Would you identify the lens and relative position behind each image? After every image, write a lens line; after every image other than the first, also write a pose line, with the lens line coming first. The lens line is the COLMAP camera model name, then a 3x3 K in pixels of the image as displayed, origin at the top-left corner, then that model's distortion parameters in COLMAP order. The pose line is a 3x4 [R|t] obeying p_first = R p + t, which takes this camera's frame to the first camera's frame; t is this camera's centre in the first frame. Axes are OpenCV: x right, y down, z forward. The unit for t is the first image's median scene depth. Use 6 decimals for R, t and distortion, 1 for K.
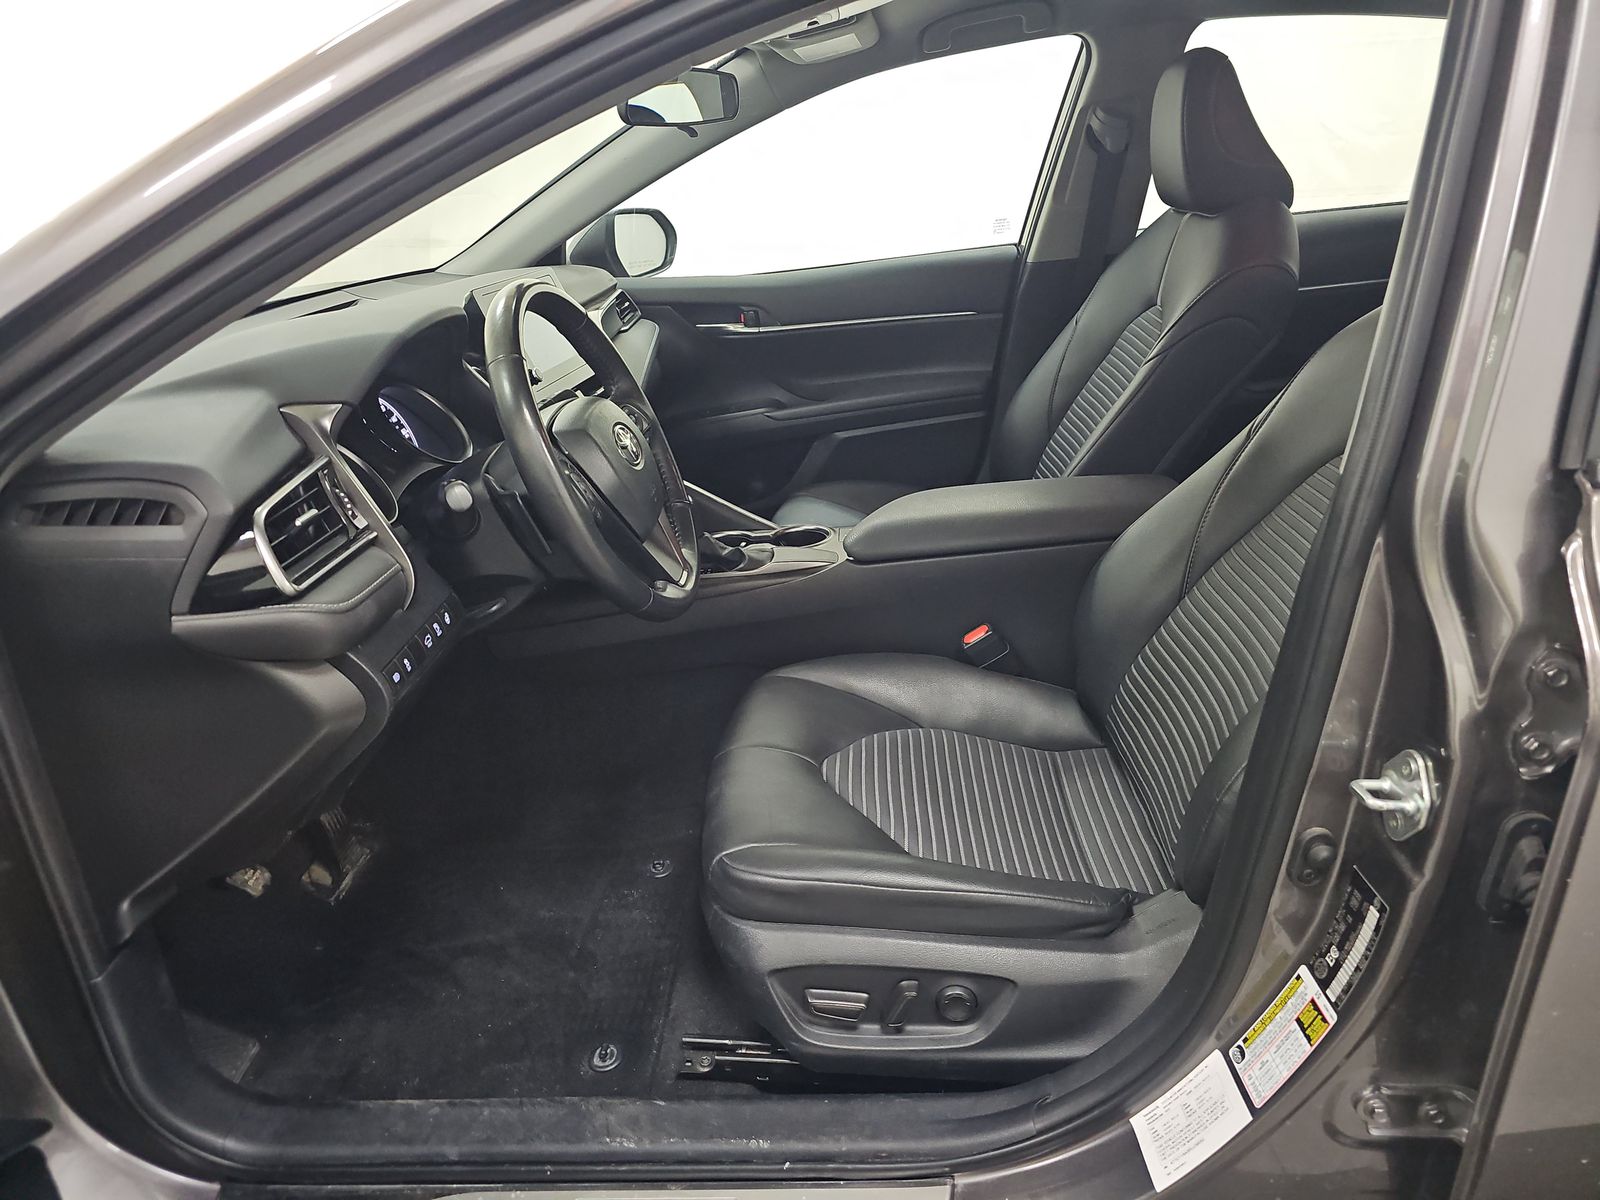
lens RADIAL K [[1055.2, 0, 800.4], [0, 1055.2, 604.8], [0, 0, 1]] dist [0.016723, -0.019989]
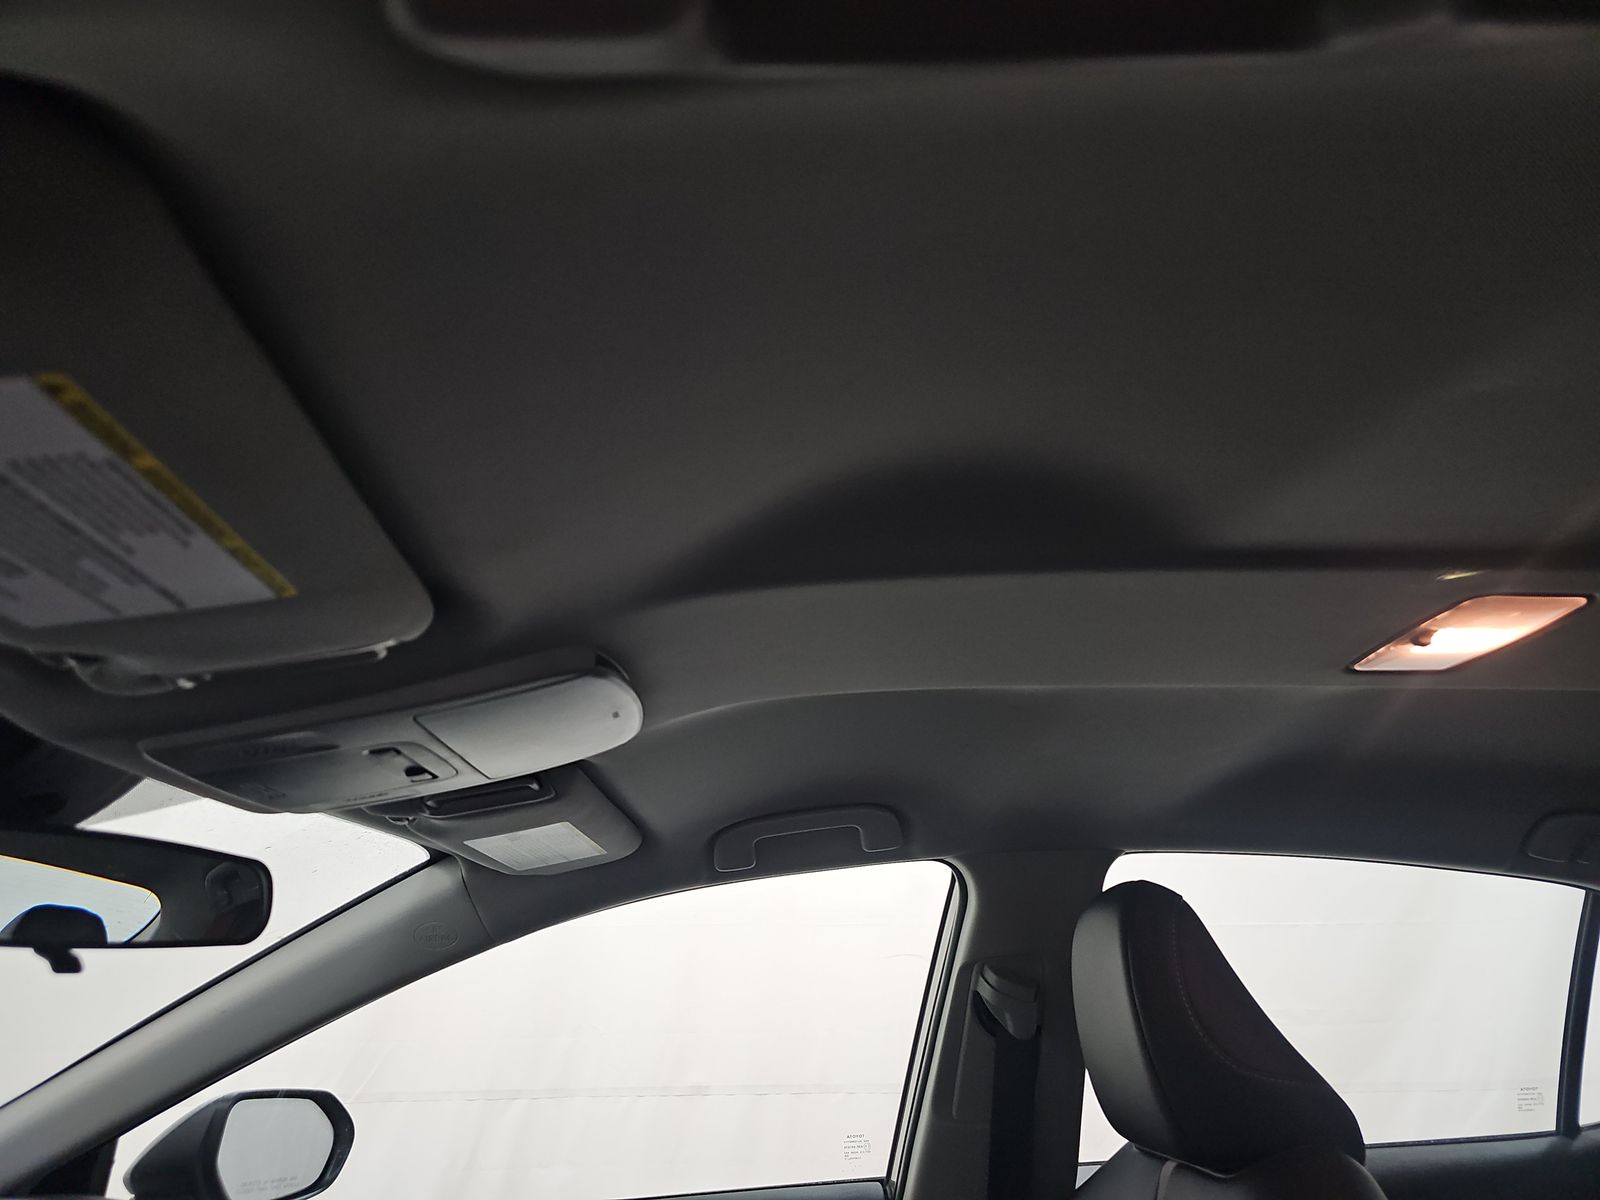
lens RADIAL K [[1055.2, 0, 800.9], [0, 1055.2, 600.0], [0, 0, 1]] dist [0.016723, -0.019989]
pose [[0.995113, 0.076743, 0.062130, 0.109572], [-0.009694, 0.702119, -0.711994, -0.163798], [-0.098263, 0.707912, 0.699432, 0.396149]]
